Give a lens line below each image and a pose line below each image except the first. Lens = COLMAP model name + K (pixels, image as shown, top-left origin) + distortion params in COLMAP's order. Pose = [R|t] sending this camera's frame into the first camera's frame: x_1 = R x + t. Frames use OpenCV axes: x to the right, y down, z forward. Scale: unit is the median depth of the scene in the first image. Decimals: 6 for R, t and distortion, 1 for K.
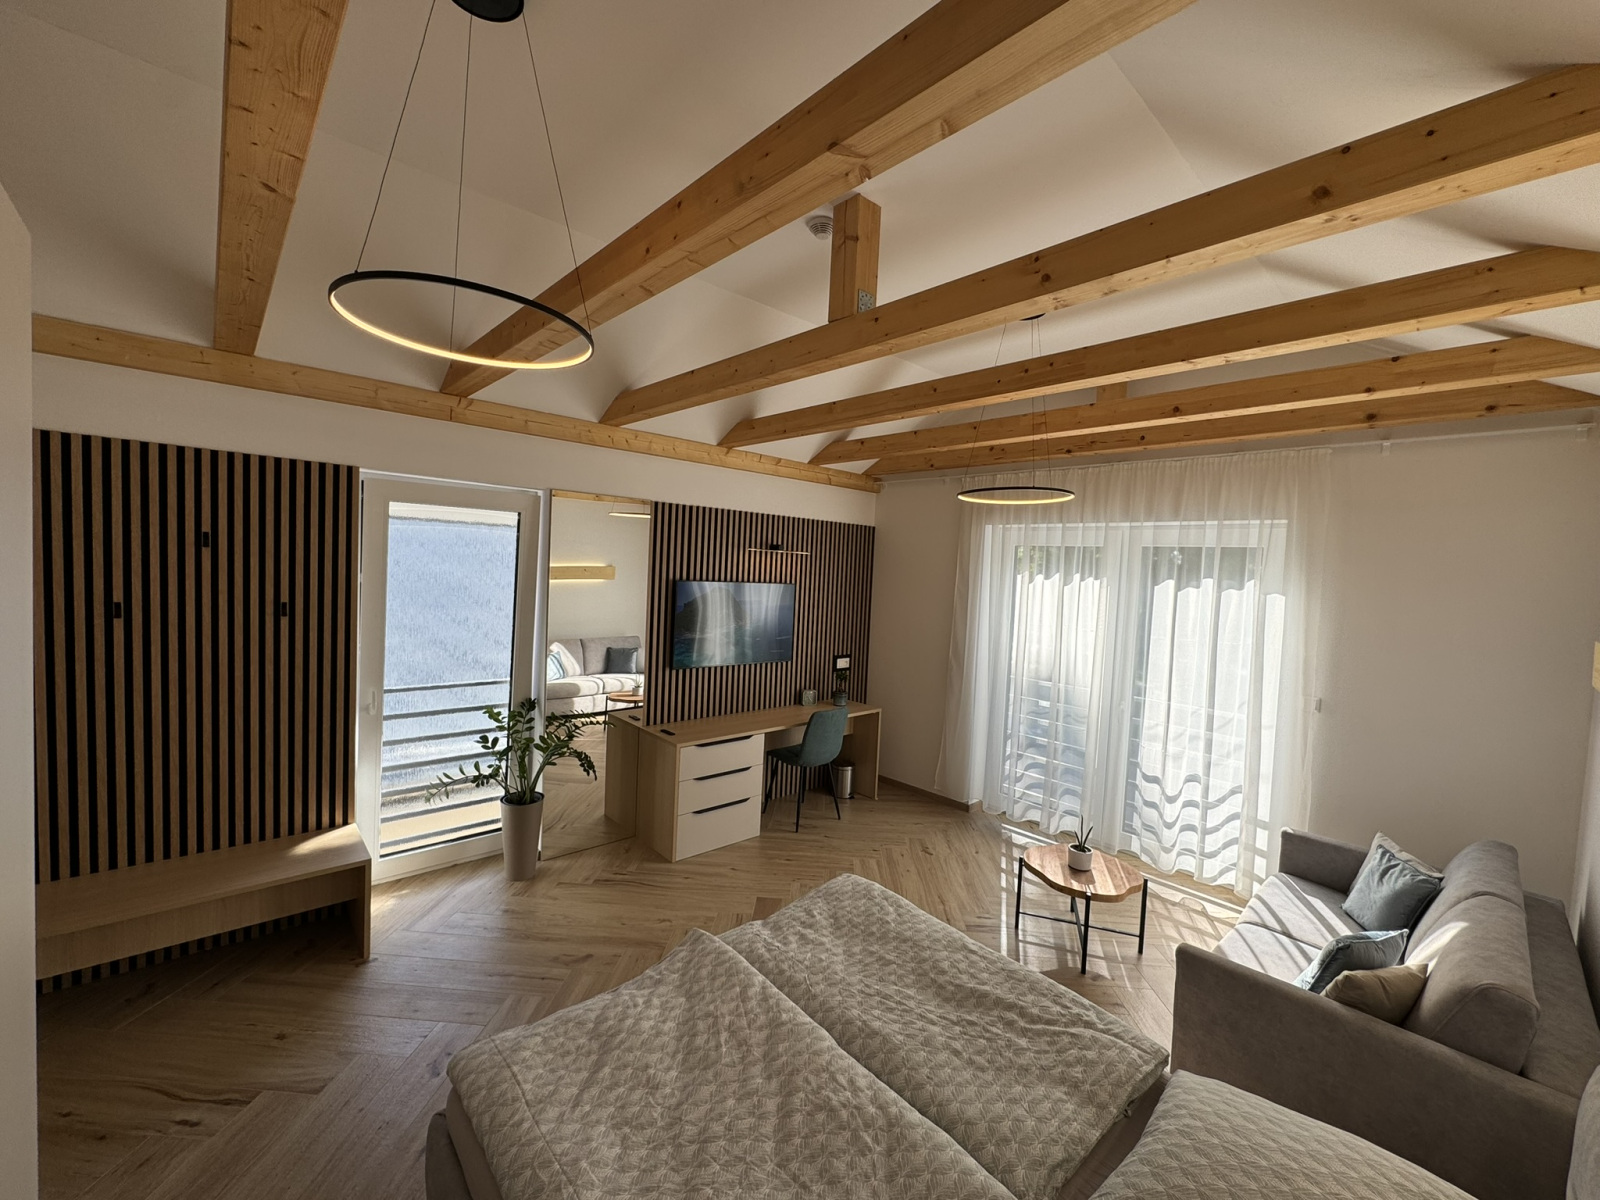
lens RADIAL K [[637.4, 0, 800.0], [0, 637.4, 600.0], [0, 0, 1]] dist [0.000828, 0.000081]
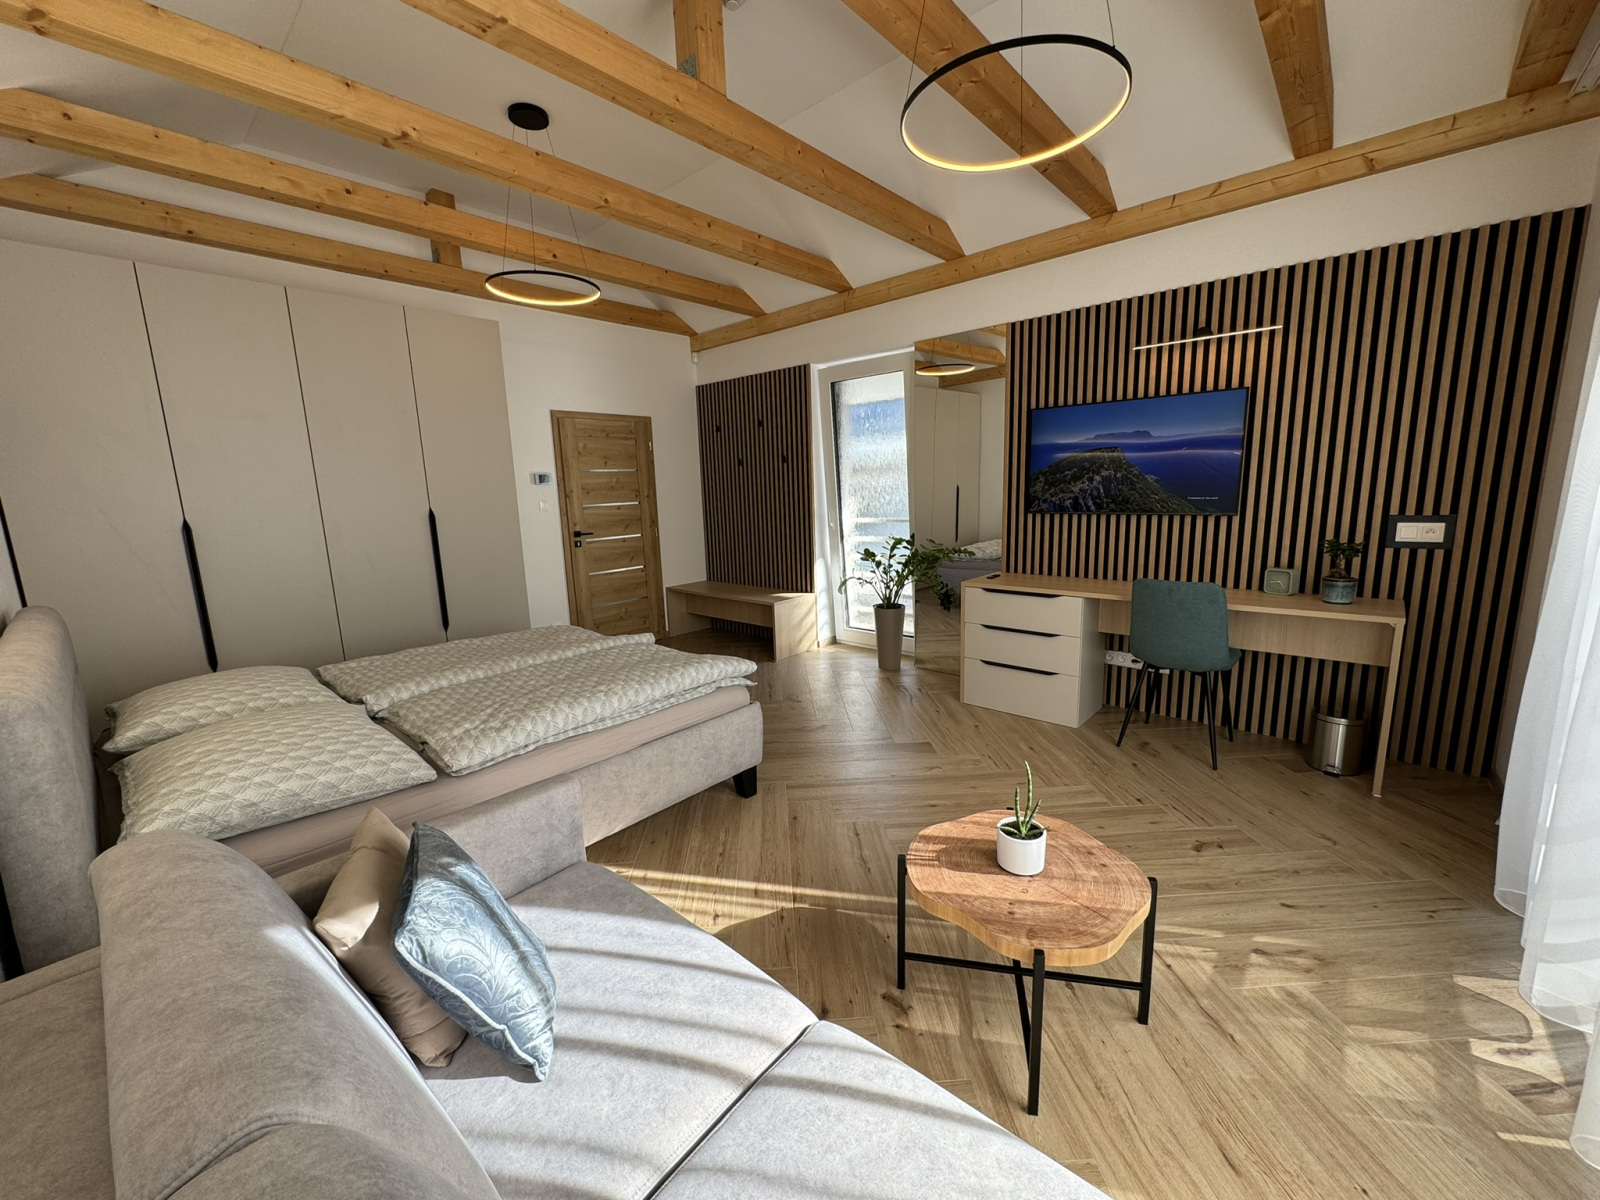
lens RADIAL K [[652.6, 0, 800.0], [0, 652.6, 600.0], [0, 0, 1]] dist [-0.000050, -0.000189]
pose [[0.094773, 0.131008, -0.986841, 0.675141], [-0.006216, 0.991361, 0.131011, 0.109946], [0.995480, -0.006282, 0.094769, 0.585076]]
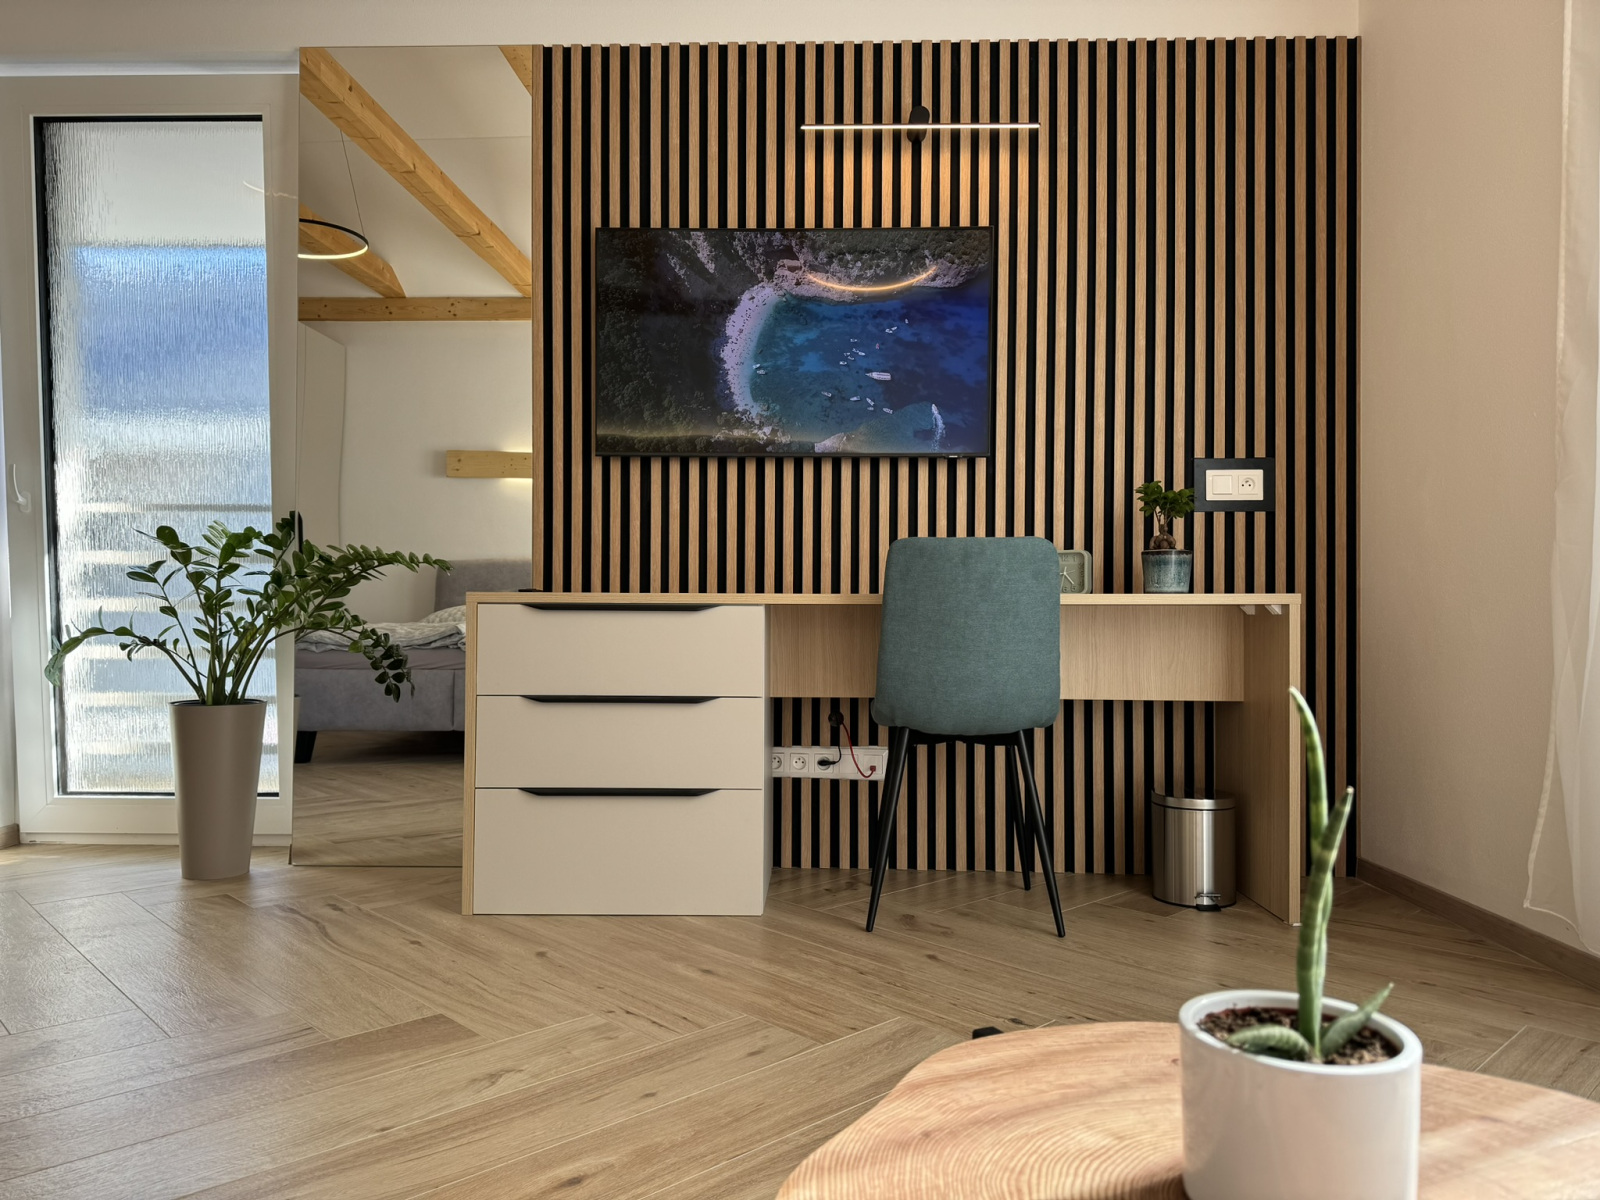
lens RADIAL K [[1131.0, 0, 800.0], [0, 1131.0, 600.0], [0, 0, 1]] dist [0.056393, -0.070347]
pose [[0.724428, -0.046827, -0.687758, 0.371335], [-0.002288, 0.997521, -0.070327, 0.245142], [0.689346, 0.052520, 0.722526, 0.569965]]
